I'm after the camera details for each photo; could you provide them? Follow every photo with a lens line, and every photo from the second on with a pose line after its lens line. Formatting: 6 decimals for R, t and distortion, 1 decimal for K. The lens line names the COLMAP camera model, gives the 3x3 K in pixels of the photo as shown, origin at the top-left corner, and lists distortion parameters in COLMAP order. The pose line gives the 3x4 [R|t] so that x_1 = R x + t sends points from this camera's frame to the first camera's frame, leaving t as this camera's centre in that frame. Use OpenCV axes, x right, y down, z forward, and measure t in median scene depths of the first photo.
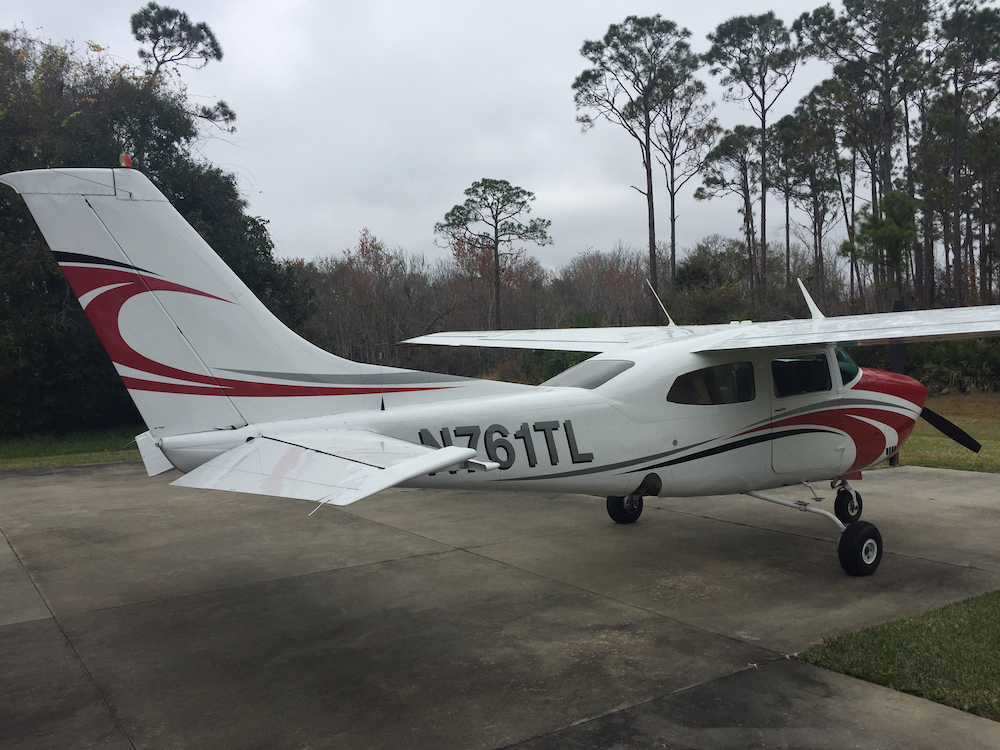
lens RADIAL K [[840.8, 0, 500.0], [0, 840.8, 375.0], [0, 0, 1]] dist [0.058620, 0.000370]
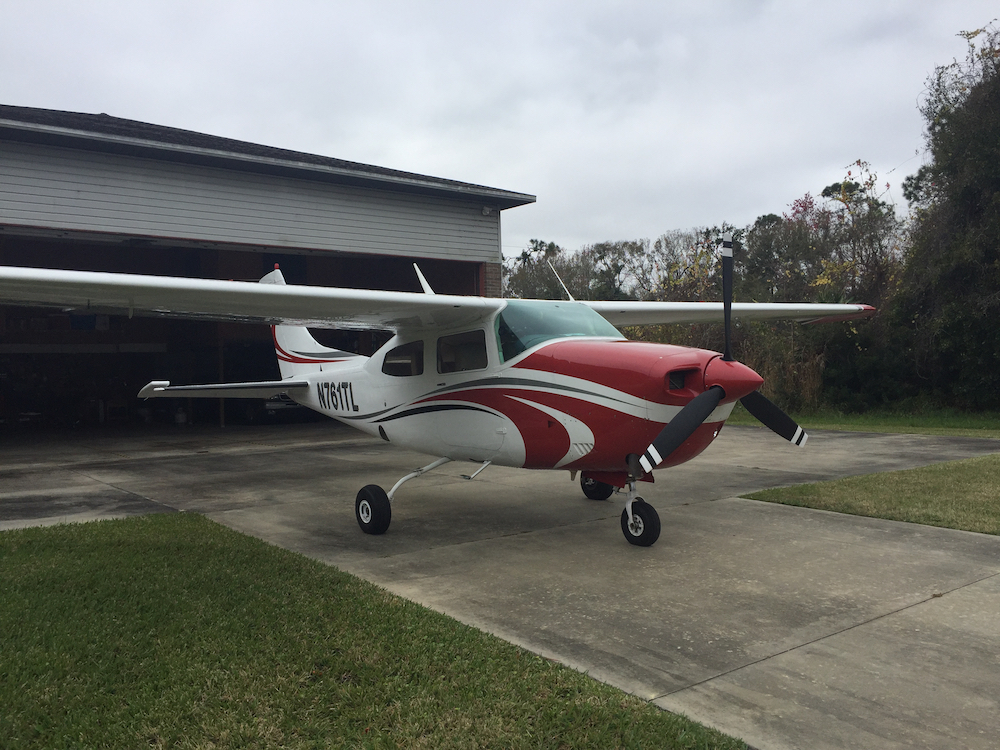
lens RADIAL K [[846.2, 0, 500.0], [0, 846.2, 375.0], [0, 0, 1]] dist [0.004121, -0.000319]
pose [[0.065134, 0.021960, -0.997635, 1.654542], [-0.000649, 0.999759, 0.021965, 0.006833], [0.997876, -0.000783, 0.065132, 1.185555]]
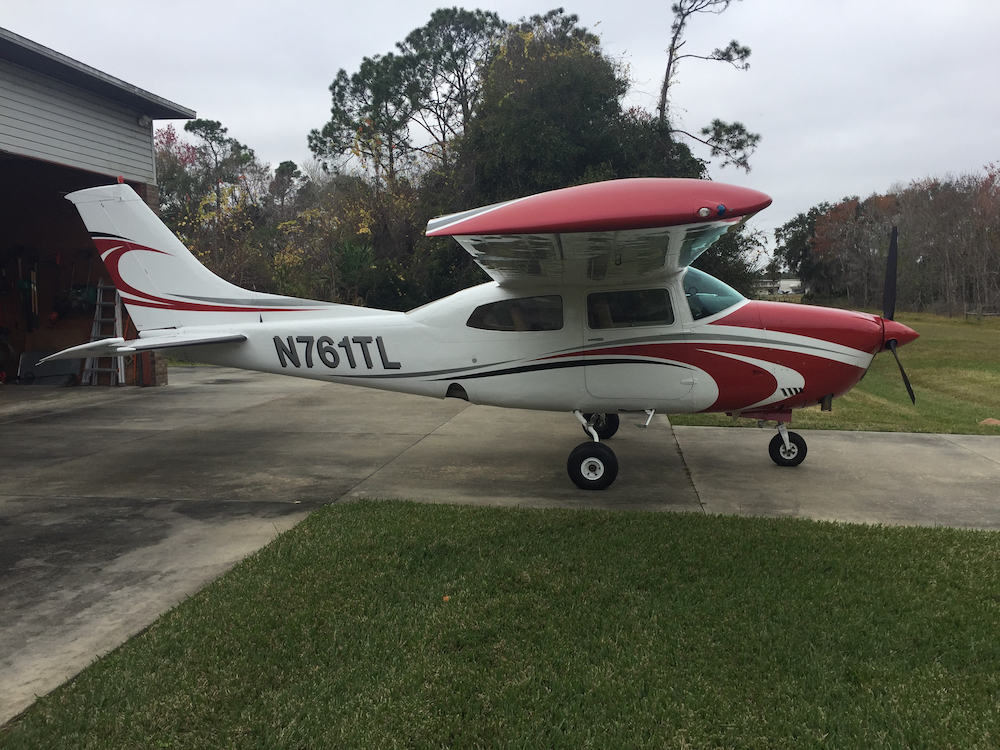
lens RADIAL K [[840.8, 0, 500.0], [0, 840.8, 375.0], [0, 0, 1]] dist [0.058620, 0.000370]
pose [[0.741409, 0.074696, -0.666884, 1.144255], [-0.021193, 0.995896, 0.087986, -0.007698], [0.670719, -0.051100, 0.739949, 0.128034]]
